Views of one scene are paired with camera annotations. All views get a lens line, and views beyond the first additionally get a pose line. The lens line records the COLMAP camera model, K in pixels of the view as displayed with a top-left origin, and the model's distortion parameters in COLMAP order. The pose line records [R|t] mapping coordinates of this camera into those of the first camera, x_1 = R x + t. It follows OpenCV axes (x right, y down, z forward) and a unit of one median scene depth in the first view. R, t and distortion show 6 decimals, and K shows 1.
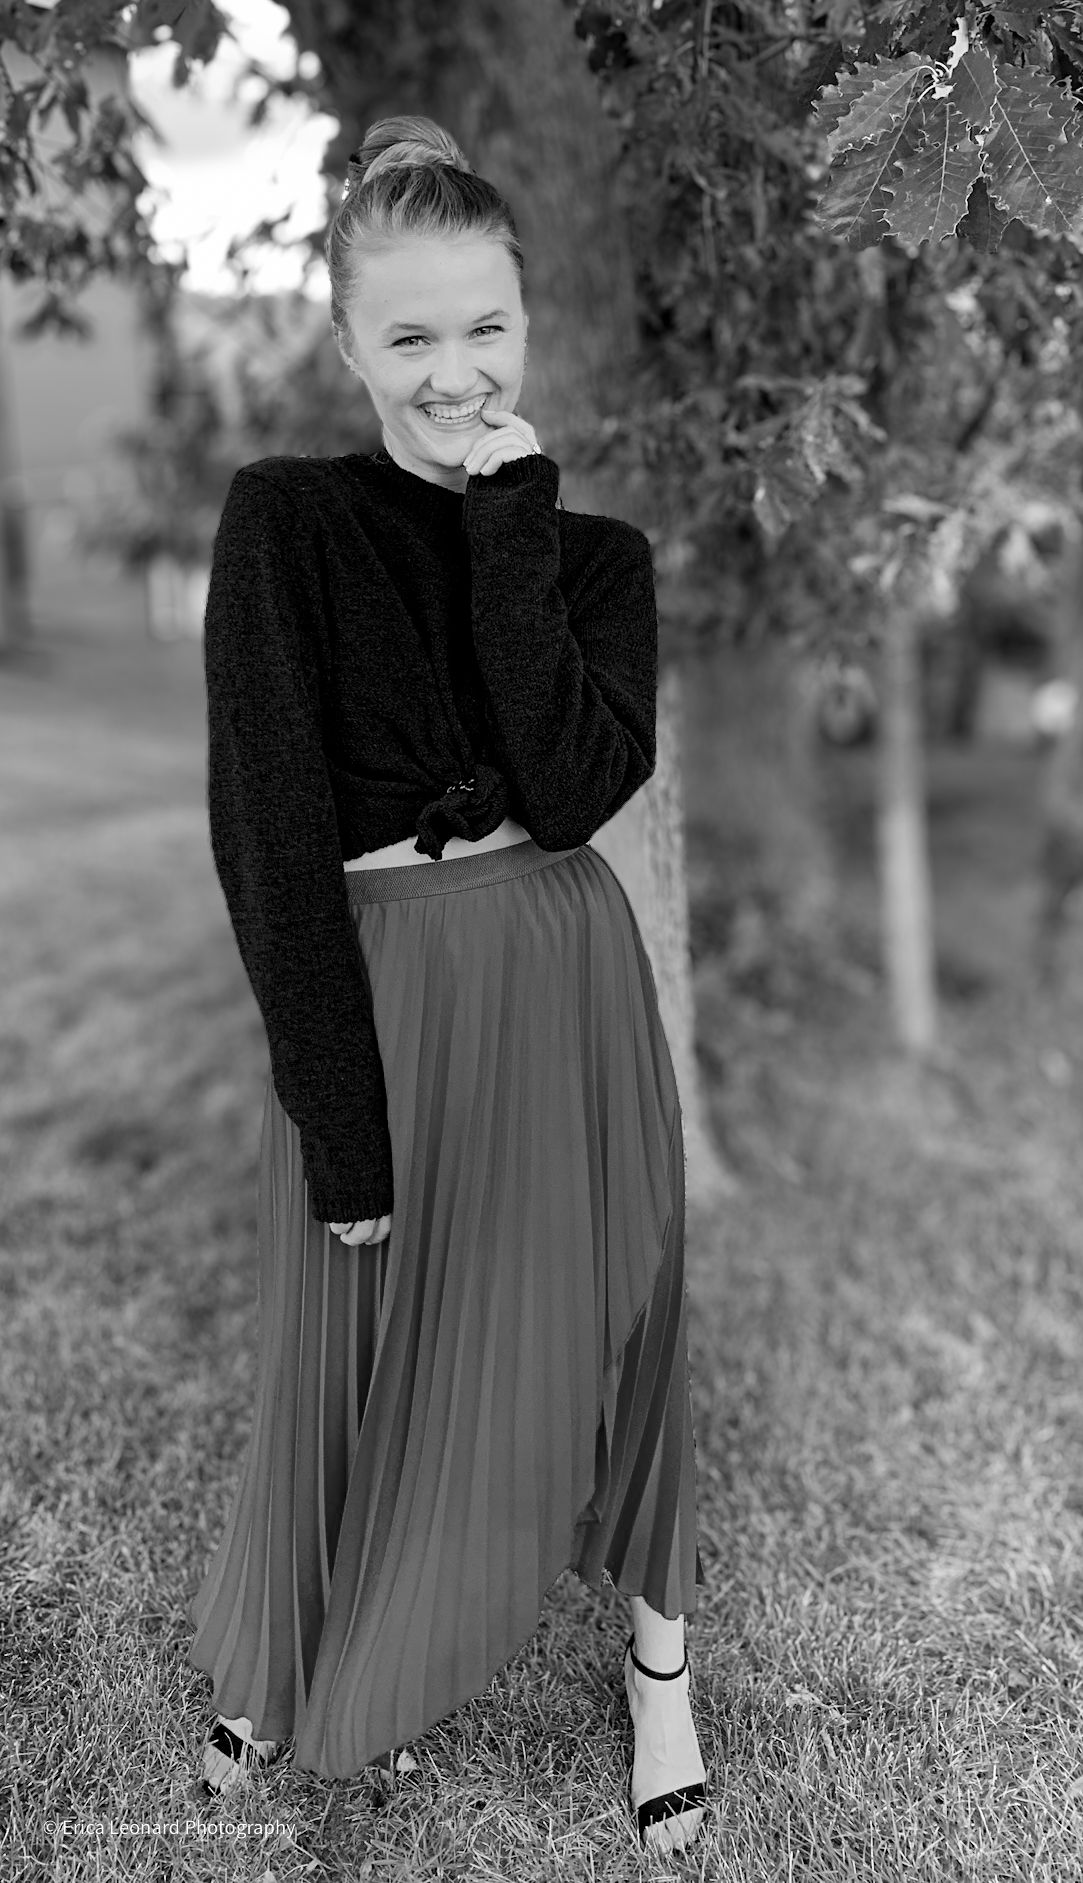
lens RADIAL K [[1884.4, 0, 542.6], [0, 1884.4, 941.1], [0, 0, 1]] dist [0.002336, 0.000000]
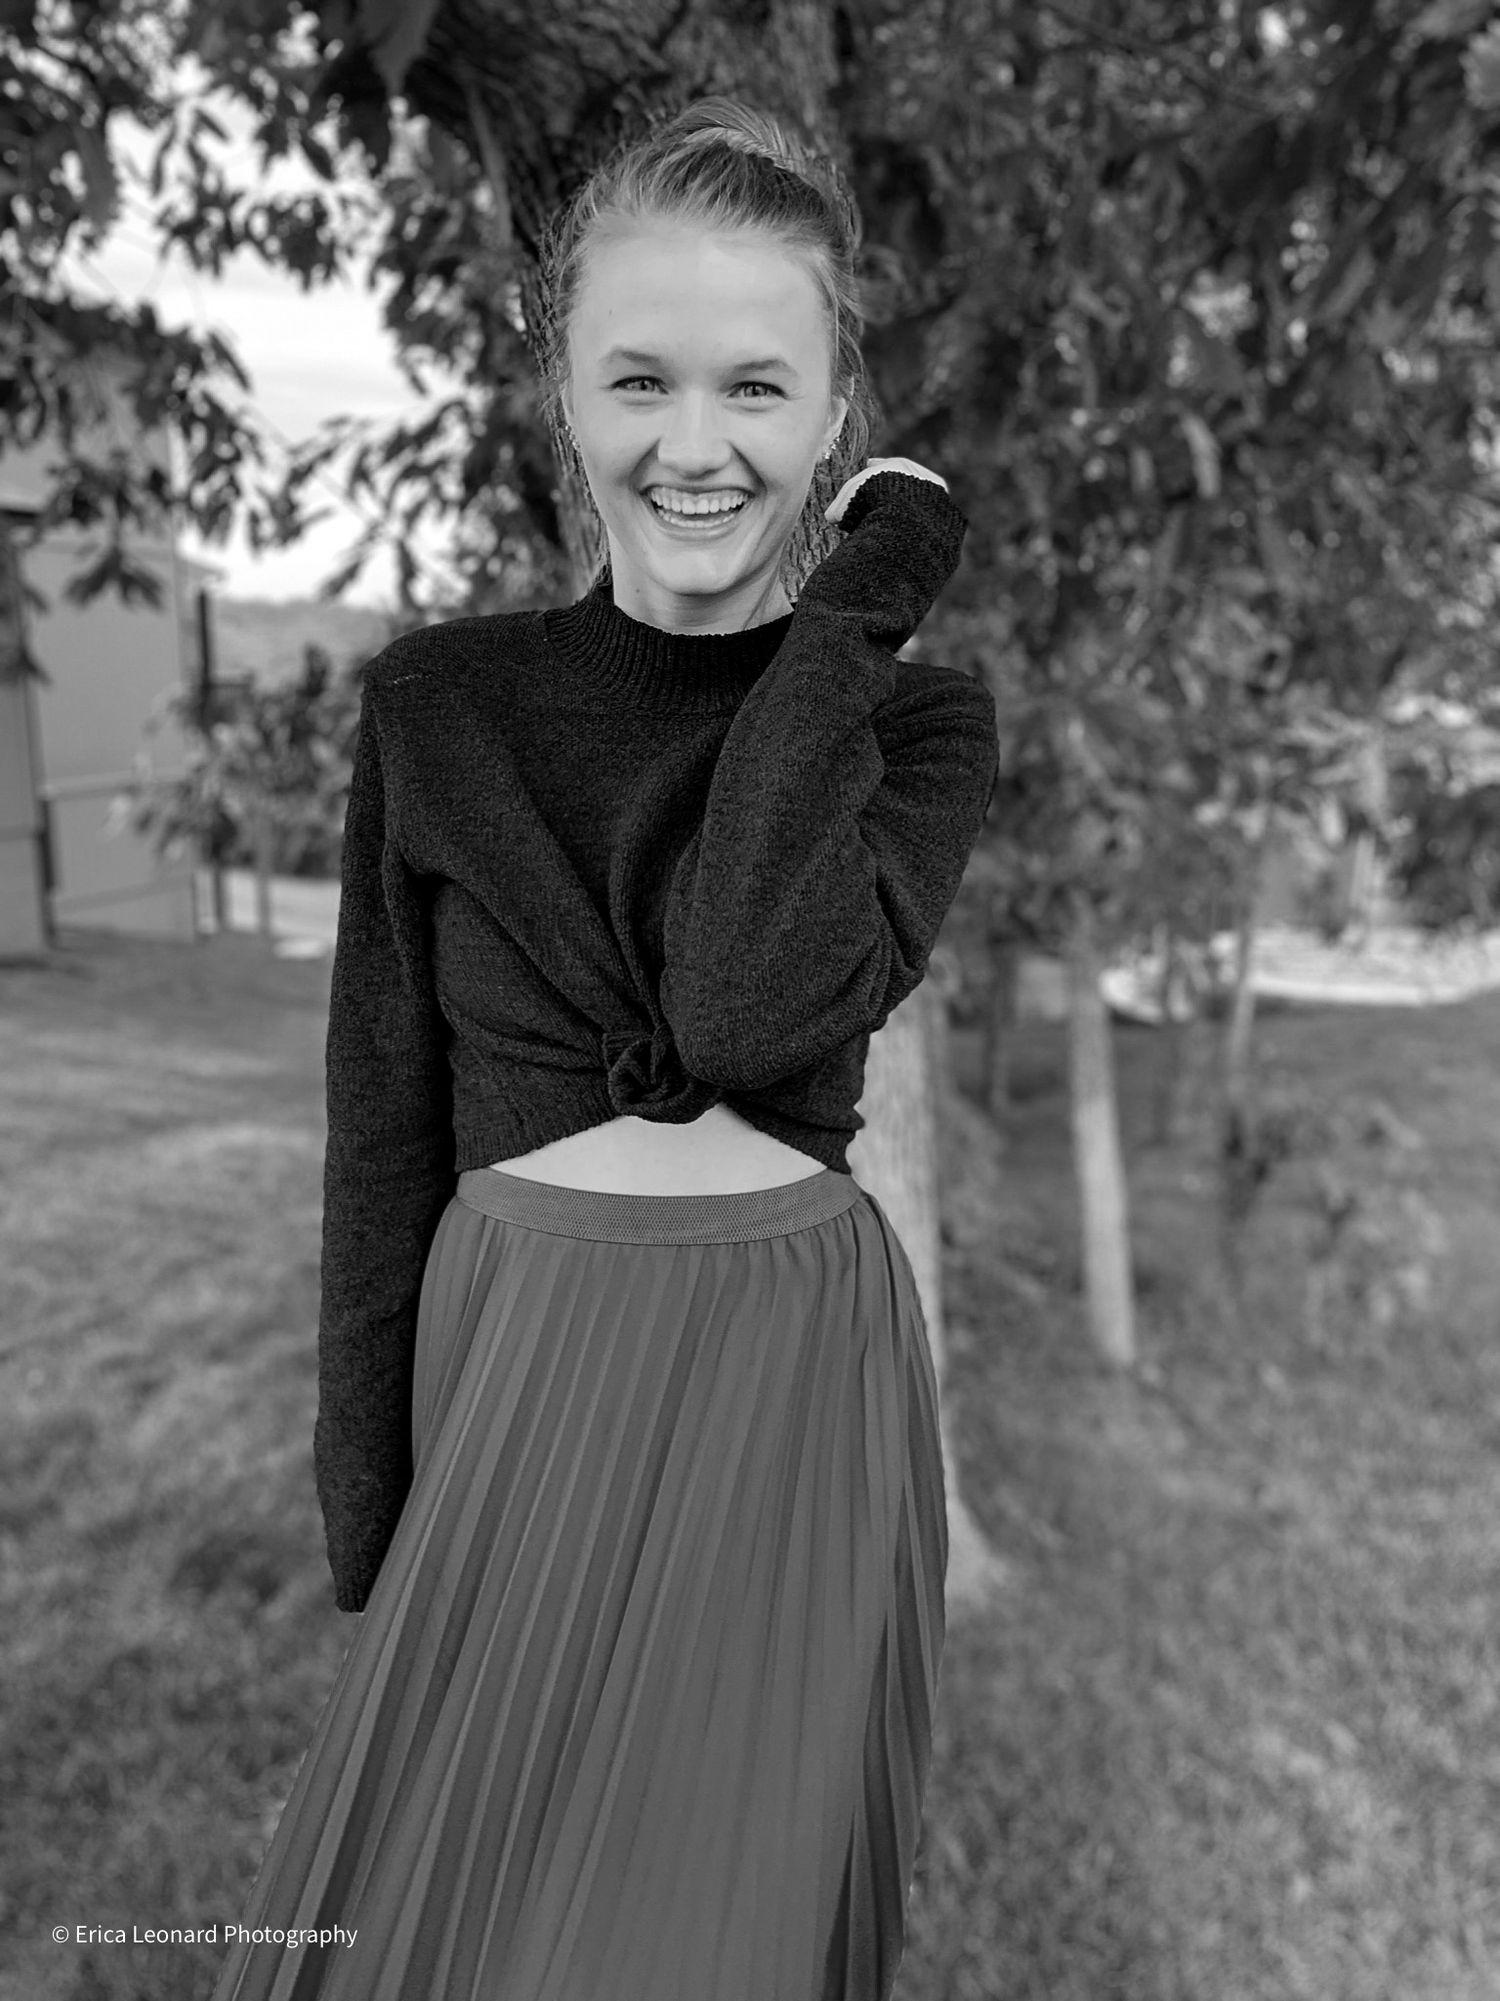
lens RADIAL K [[1828.7, 0, 749.0], [0, 1828.7, 999.9], [0, 0, 1]] dist [-0.000075, 0.023272]
pose [[0.993781, -0.031650, 0.106763, -0.084421], [0.044607, 0.991620, -0.121246, -0.022787], [-0.102031, 0.125255, 0.986864, 0.198888]]
